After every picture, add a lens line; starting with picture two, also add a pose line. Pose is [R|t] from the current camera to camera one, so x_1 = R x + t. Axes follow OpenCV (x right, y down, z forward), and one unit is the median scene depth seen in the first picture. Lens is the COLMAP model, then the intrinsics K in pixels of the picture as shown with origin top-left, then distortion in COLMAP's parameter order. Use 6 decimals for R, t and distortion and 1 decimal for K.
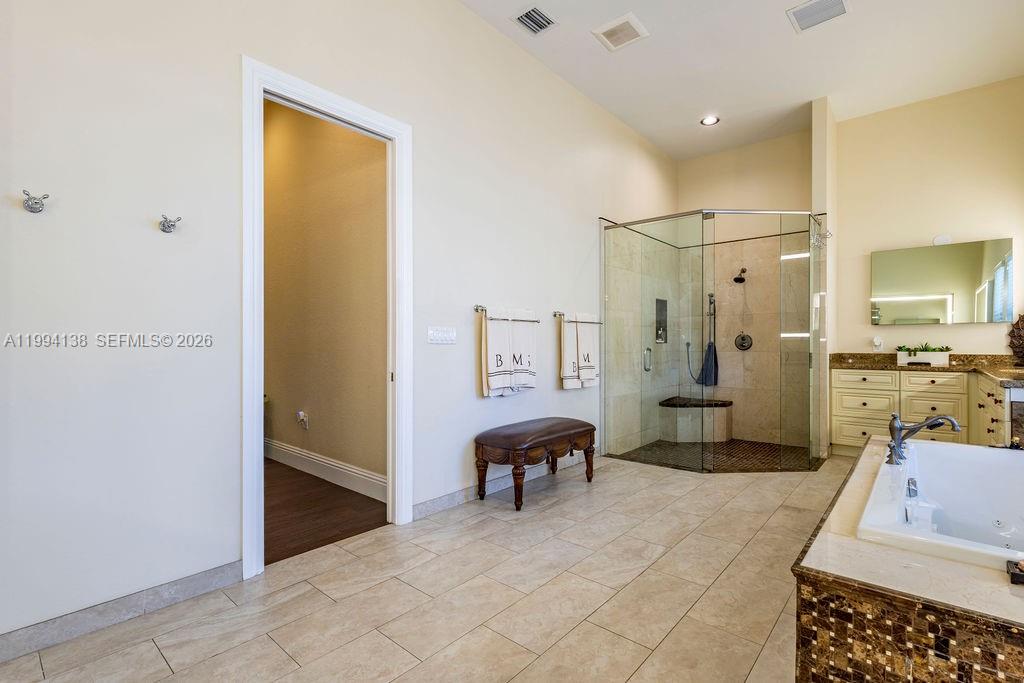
lens RADIAL K [[475.1, 0, 516.5], [0, 475.1, 344.2], [0, 0, 1]] dist [0.001036, 0.000504]
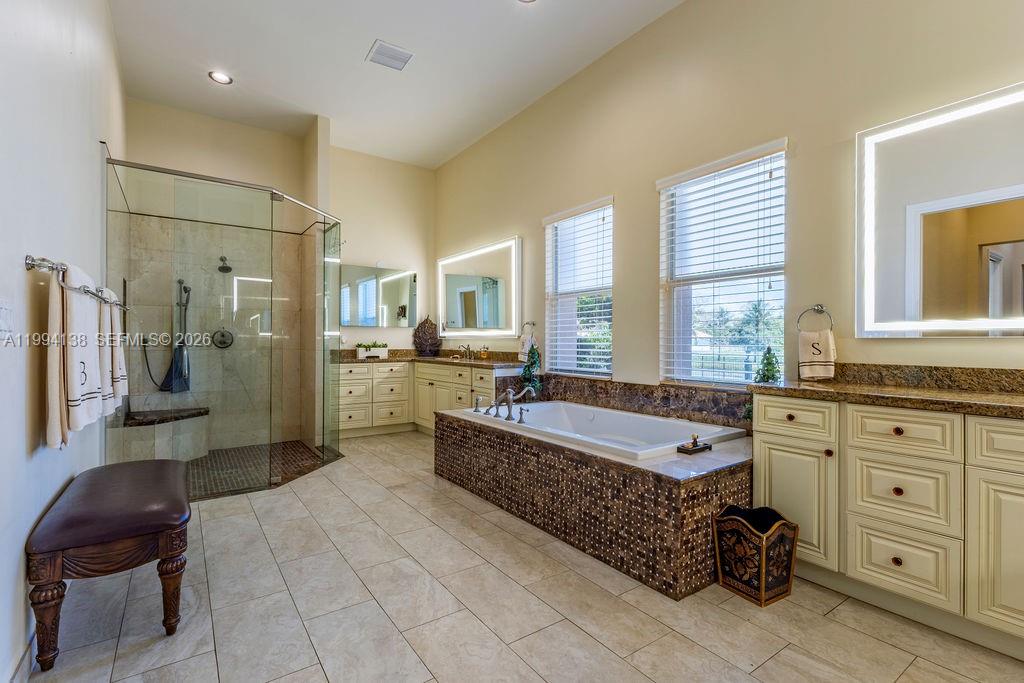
lens RADIAL K [[469.5, 0, 508.3], [0, 469.5, 340.2], [0, 0, 1]] dist [0.004565, 0.000975]
pose [[0.247638, 0.005686, 0.968836, -0.416259], [-0.002598, 0.999983, -0.005205, 0.001157], [-0.968849, -0.001228, 0.247648, 0.442240]]
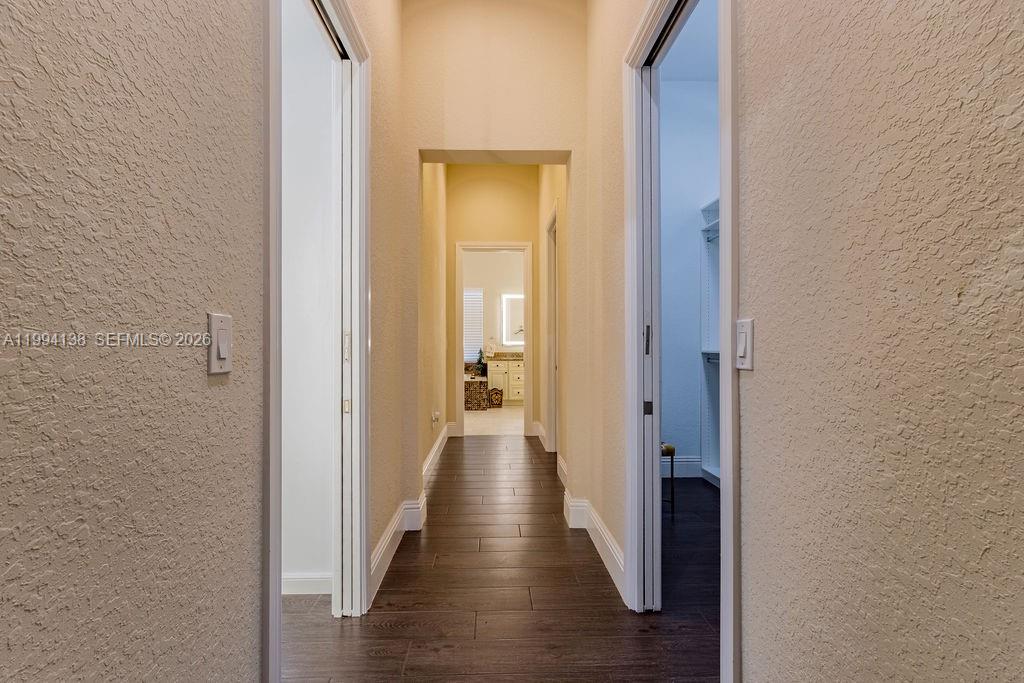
lens RADIAL K [[475.1, 0, 516.5], [0, 475.1, 344.2], [0, 0, 1]] dist [0.001036, 0.000504]
pose [[-0.691931, -0.016615, 0.721772, -1.705734], [0.002335, 0.999678, 0.025250, -0.087183], [-0.721960, 0.019157, -0.691670, 2.010382]]
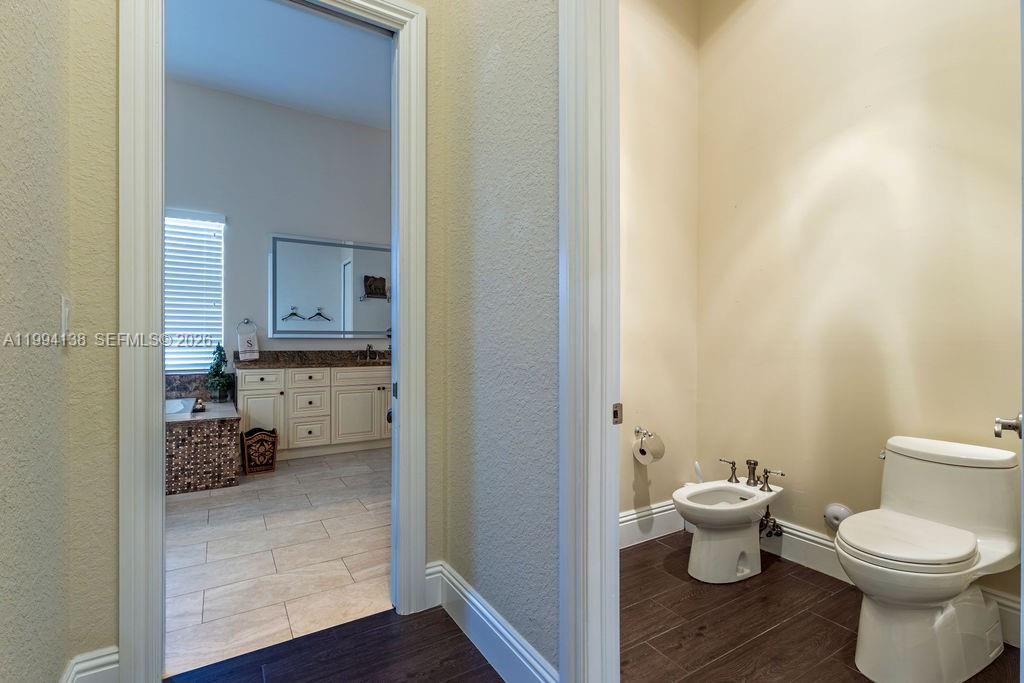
lens RADIAL K [[462.7, 0, 507.0], [0, 462.7, 344.3], [0, 0, 1]] dist [-0.000910, -0.000011]
pose [[-0.951782, -0.002423, 0.306765, -0.678715], [-0.001014, 0.999988, 0.004754, 0.005382], [-0.306773, 0.004214, -0.951773, 1.190907]]
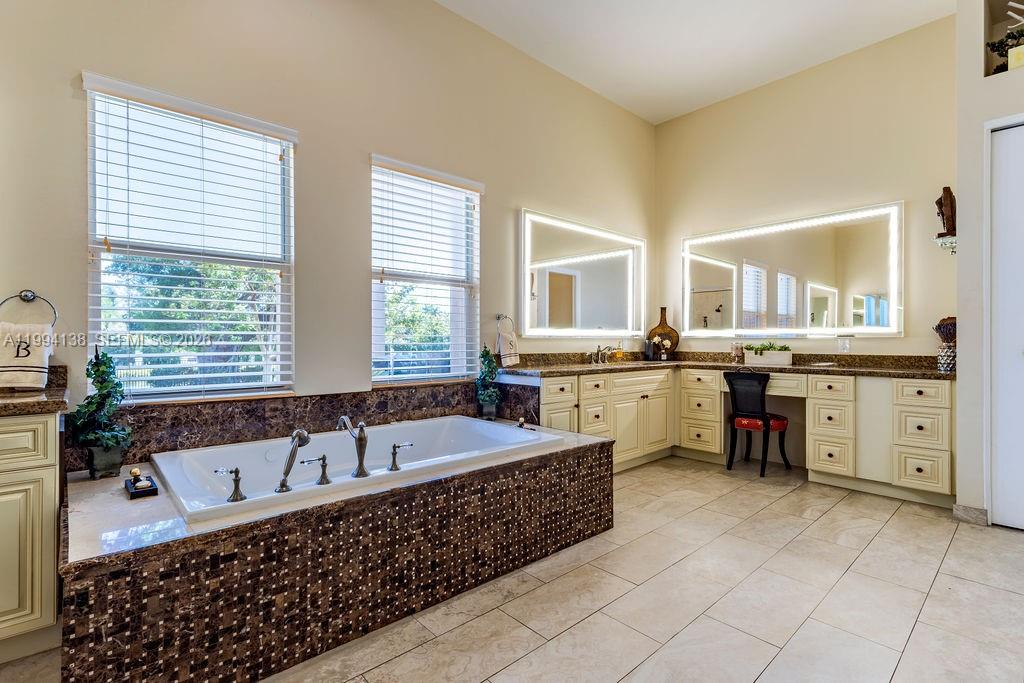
lens RADIAL K [[469.5, 0, 508.3], [0, 469.5, 340.2], [0, 0, 1]] dist [0.004565, 0.000975]
pose [[-0.990733, 0.000272, 0.135827, 0.293539], [0.000367, 1.000000, 0.000674, -0.001869], [-0.135827, 0.000718, -0.990732, 1.234192]]
